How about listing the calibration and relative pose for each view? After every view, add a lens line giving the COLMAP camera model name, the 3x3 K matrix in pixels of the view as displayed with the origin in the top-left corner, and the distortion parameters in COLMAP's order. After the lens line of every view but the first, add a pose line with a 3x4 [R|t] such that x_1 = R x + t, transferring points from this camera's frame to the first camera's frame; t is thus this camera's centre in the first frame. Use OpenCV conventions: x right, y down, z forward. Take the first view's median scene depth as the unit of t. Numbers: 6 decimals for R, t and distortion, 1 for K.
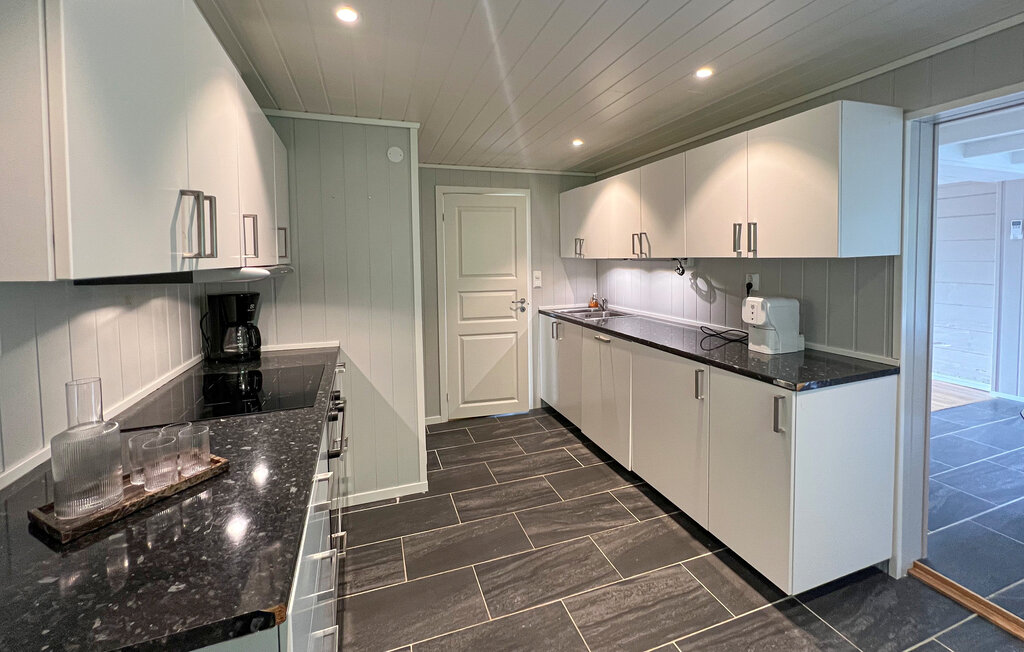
lens RADIAL K [[418.2, 0, 512.0], [0, 418.2, 326.0], [0, 0, 1]] dist [0.000953, 0.000019]
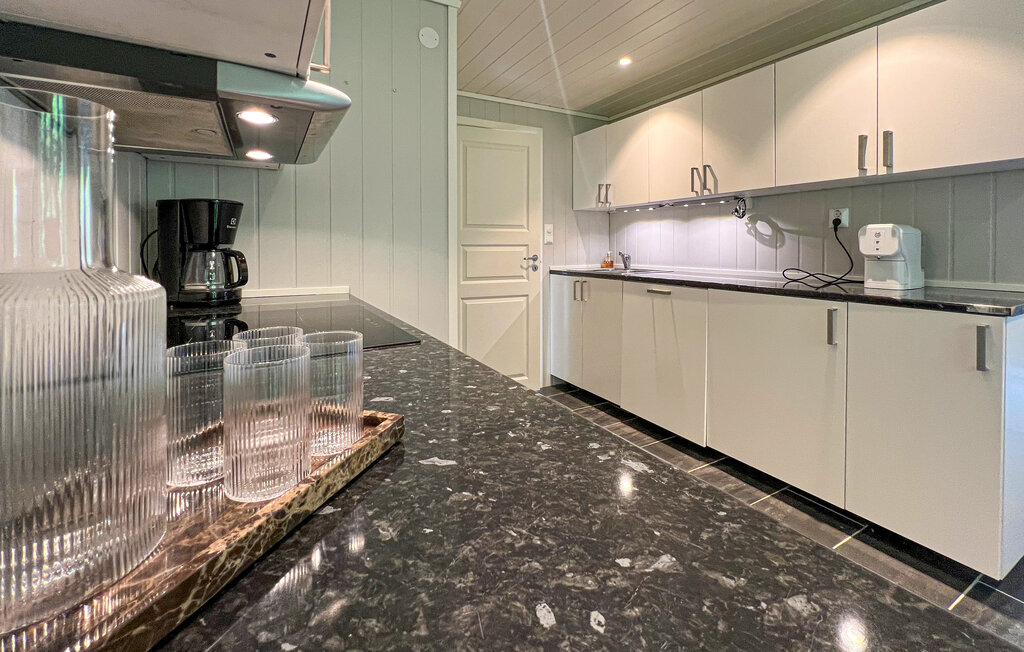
lens RADIAL K [[431.9, 0, 510.6], [0, 431.9, 297.8], [0, 0, 1]] dist [-0.000123, 0.000127]
pose [[0.985194, -0.009254, 0.171192, -0.228663], [0.017660, 0.998708, -0.047642, 0.081227], [-0.170530, 0.049960, 0.984085, 0.198949]]
